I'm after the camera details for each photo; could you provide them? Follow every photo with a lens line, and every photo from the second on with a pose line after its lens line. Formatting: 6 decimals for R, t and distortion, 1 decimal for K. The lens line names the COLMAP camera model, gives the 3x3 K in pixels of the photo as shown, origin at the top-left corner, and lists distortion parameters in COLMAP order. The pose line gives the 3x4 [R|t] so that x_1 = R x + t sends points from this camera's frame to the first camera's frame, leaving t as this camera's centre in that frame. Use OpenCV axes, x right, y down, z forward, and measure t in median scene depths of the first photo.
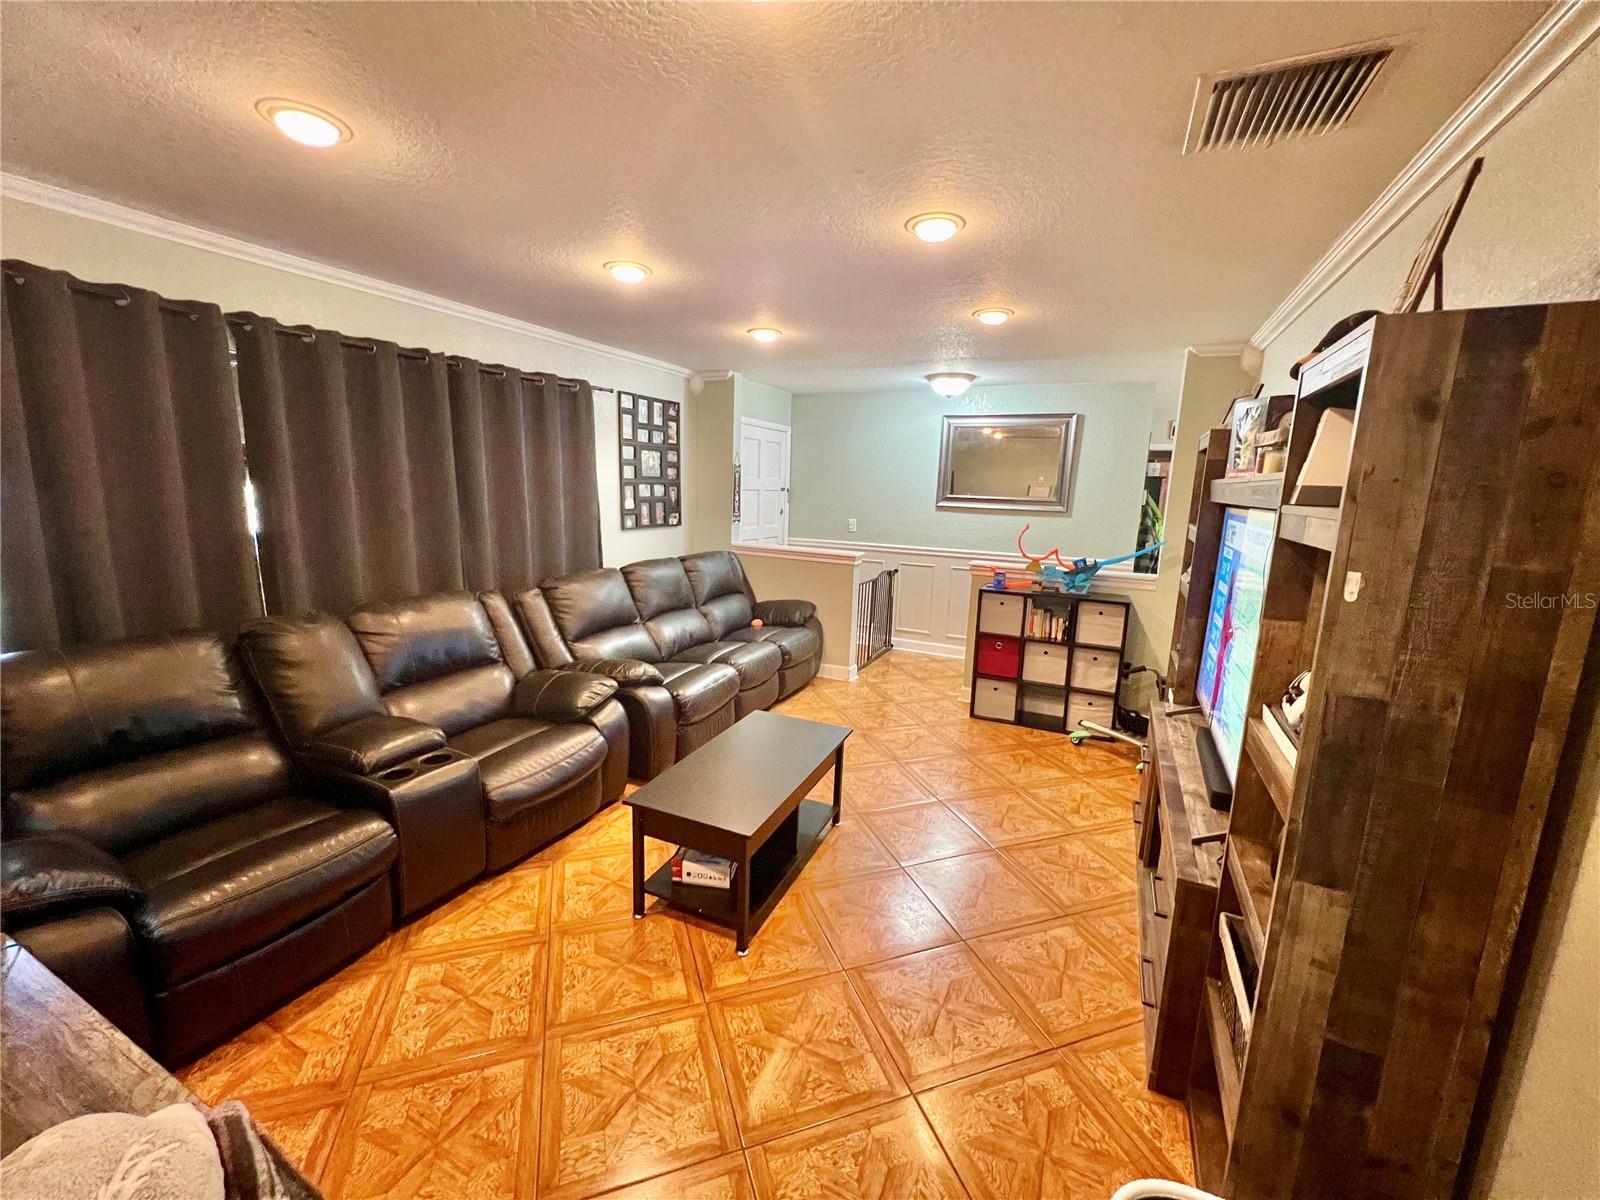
lens RADIAL K [[638.2, 0, 800.3], [0, 638.2, 595.2], [0, 0, 1]] dist [0.000051, 0.000411]
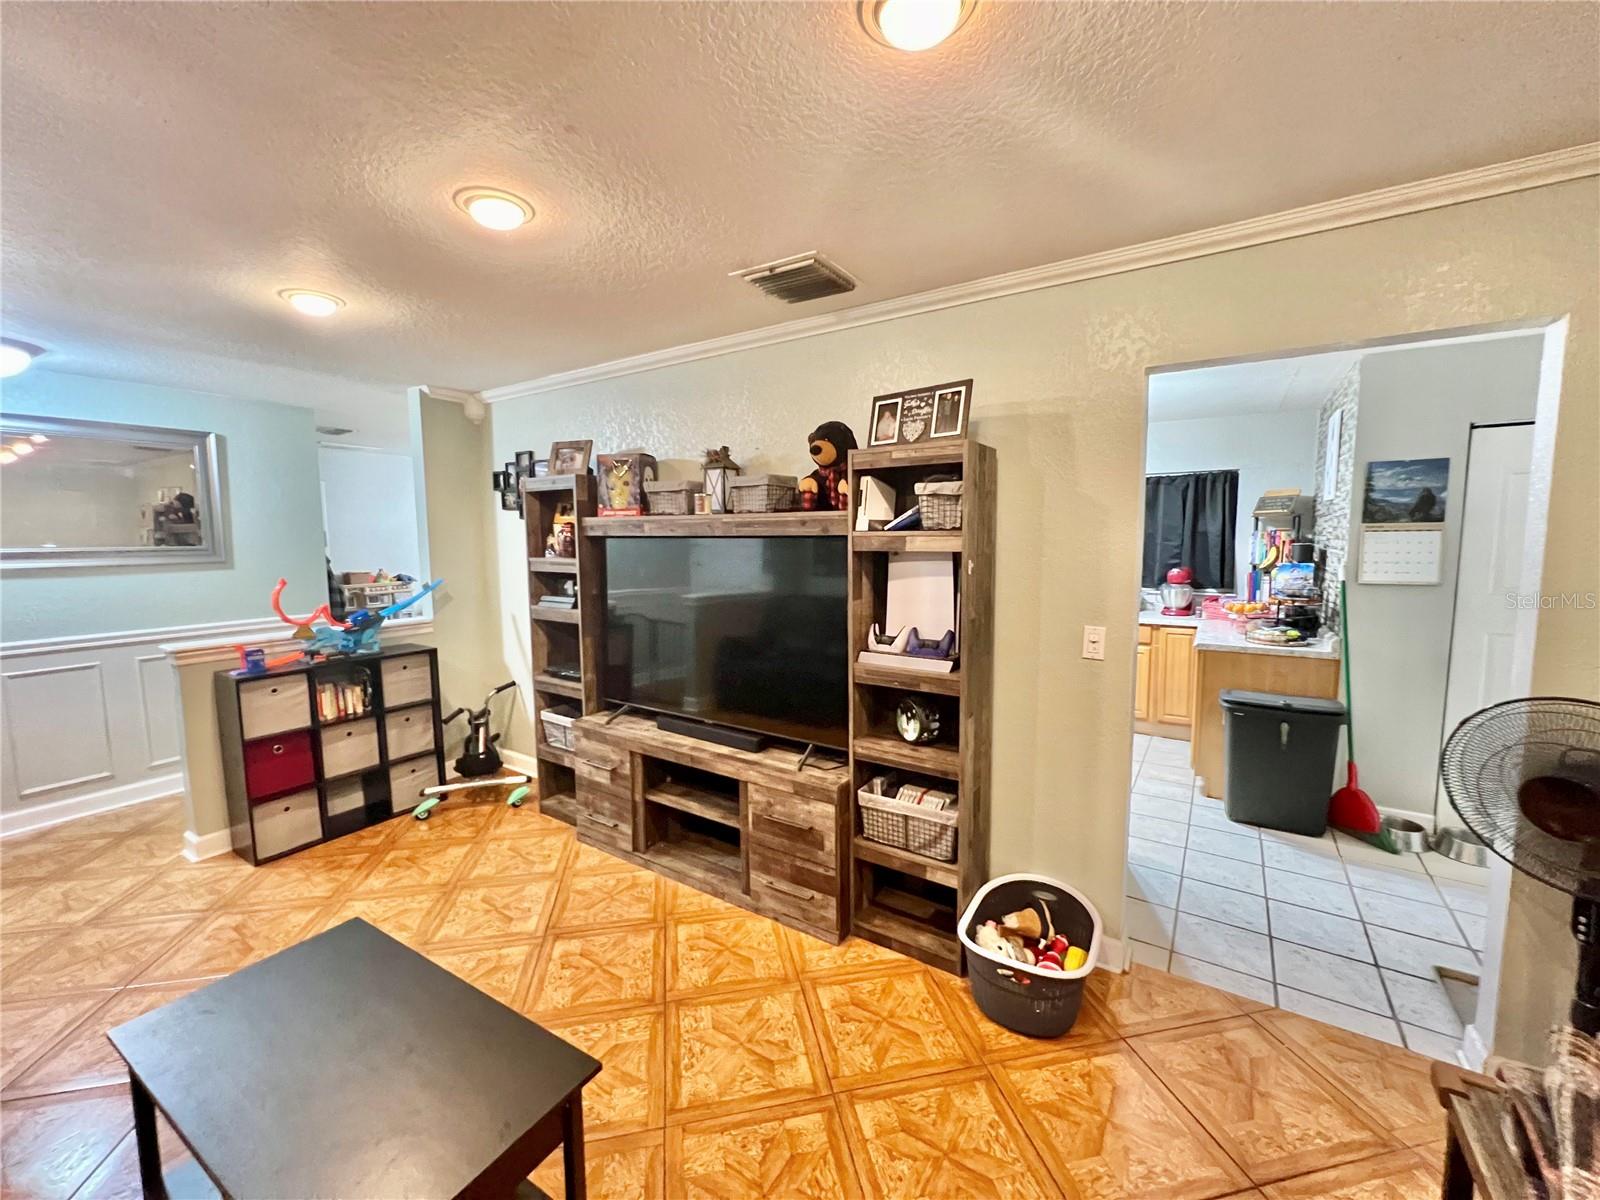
lens RADIAL K [[638.2, 0, 800.3], [0, 638.2, 595.2], [0, 0, 1]] dist [0.000051, 0.000411]
pose [[0.137437, -0.127763, 0.982236, -0.401691], [0.184586, 0.977579, 0.101330, -0.075423], [-0.973159, 0.167381, 0.157939, 0.393043]]
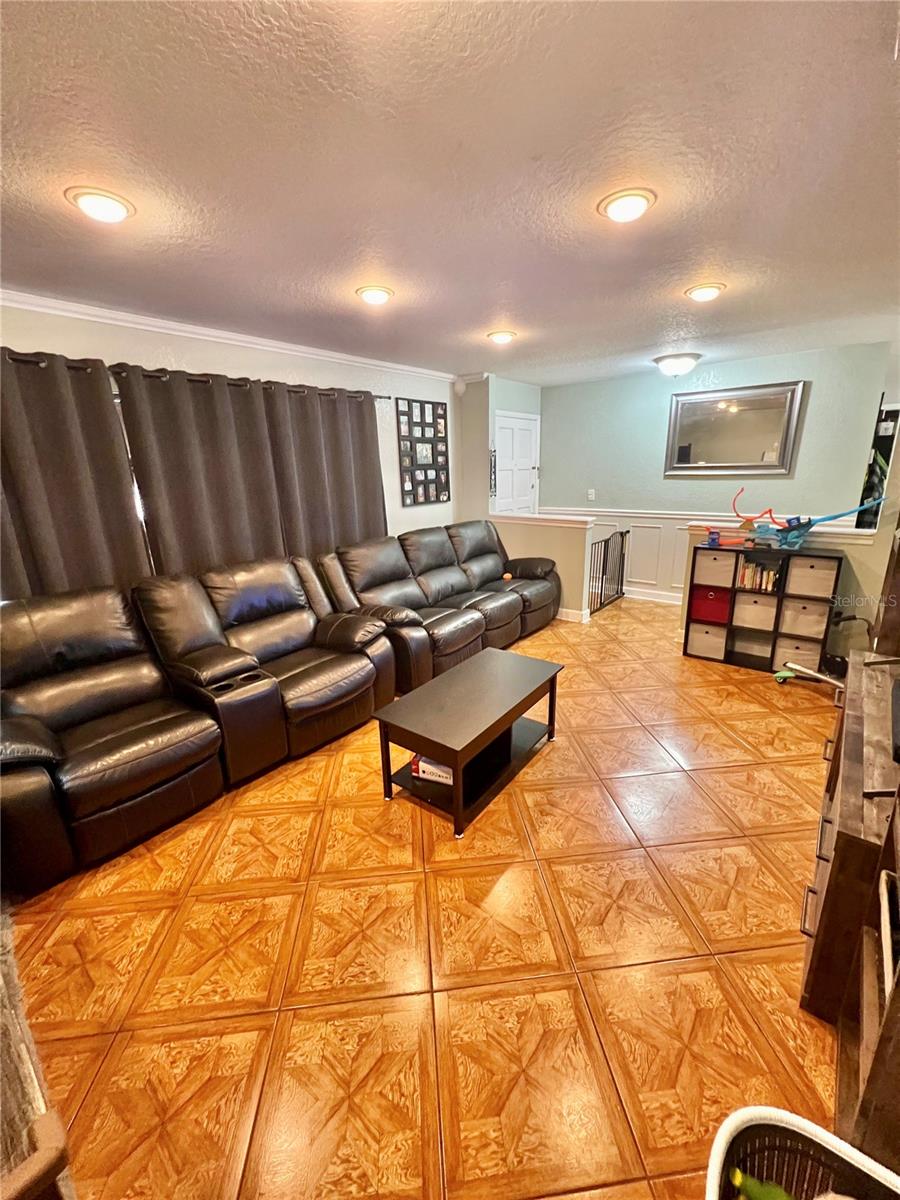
lens RADIAL K [[478.7, 0, 453.4], [0, 478.7, 599.1], [0, 0, 1]] dist [0.000051, 0.000411]
pose [[0.972143, 0.005963, -0.234313, 0.083687], [0.016970, 0.995262, 0.095735, -0.007052], [0.233774, -0.097045, 0.967436, 0.071673]]
